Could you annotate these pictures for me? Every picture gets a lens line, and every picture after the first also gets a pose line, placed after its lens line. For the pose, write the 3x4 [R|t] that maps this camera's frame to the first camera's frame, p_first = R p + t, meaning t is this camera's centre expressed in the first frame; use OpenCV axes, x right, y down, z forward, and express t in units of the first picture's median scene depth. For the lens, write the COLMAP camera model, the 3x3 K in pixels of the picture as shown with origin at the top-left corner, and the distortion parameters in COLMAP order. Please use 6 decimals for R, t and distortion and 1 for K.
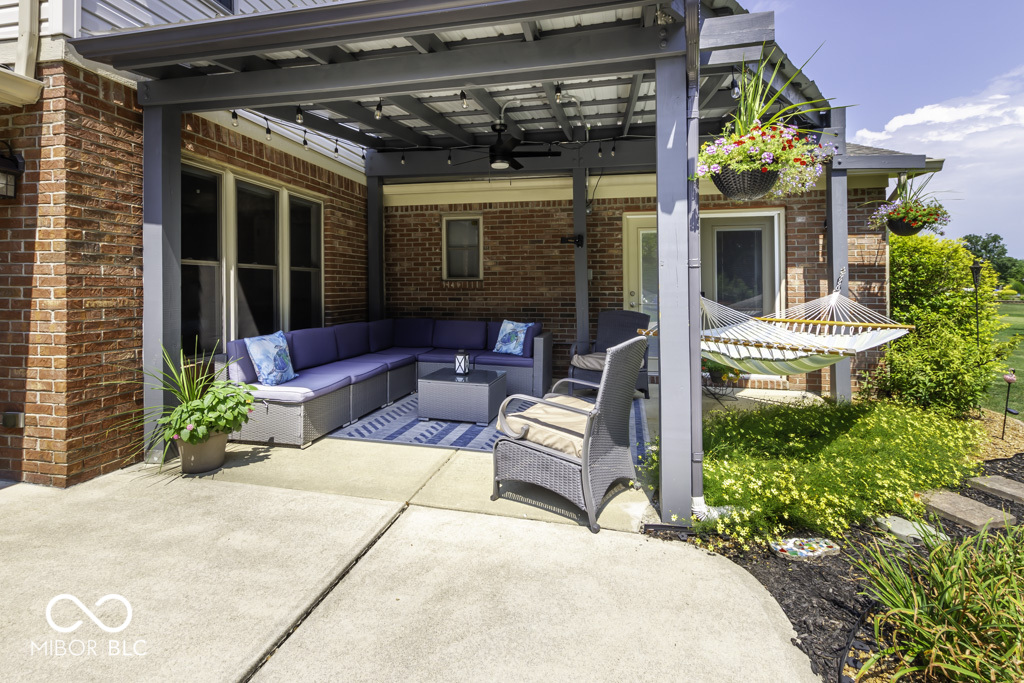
lens RADIAL K [[487.5, 0, 518.7], [0, 487.5, 275.8], [0, 0, 1]] dist [0.005762, -0.003620]
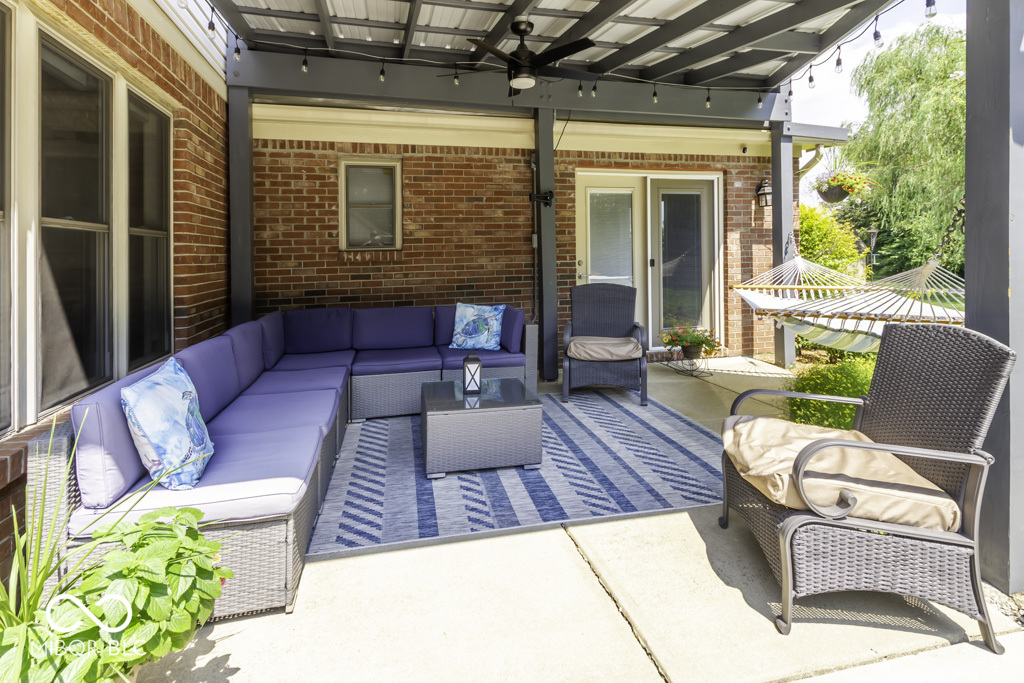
lens RADIAL K [[487.5, 0, 506.2], [0, 487.5, 249.5], [0, 0, 1]] dist [0.005762, -0.003620]
pose [[0.901507, -0.012664, 0.432580, -0.284583], [0.008755, 0.999901, 0.011026, 0.002414], [-0.432676, -0.006153, 0.901528, 0.304686]]
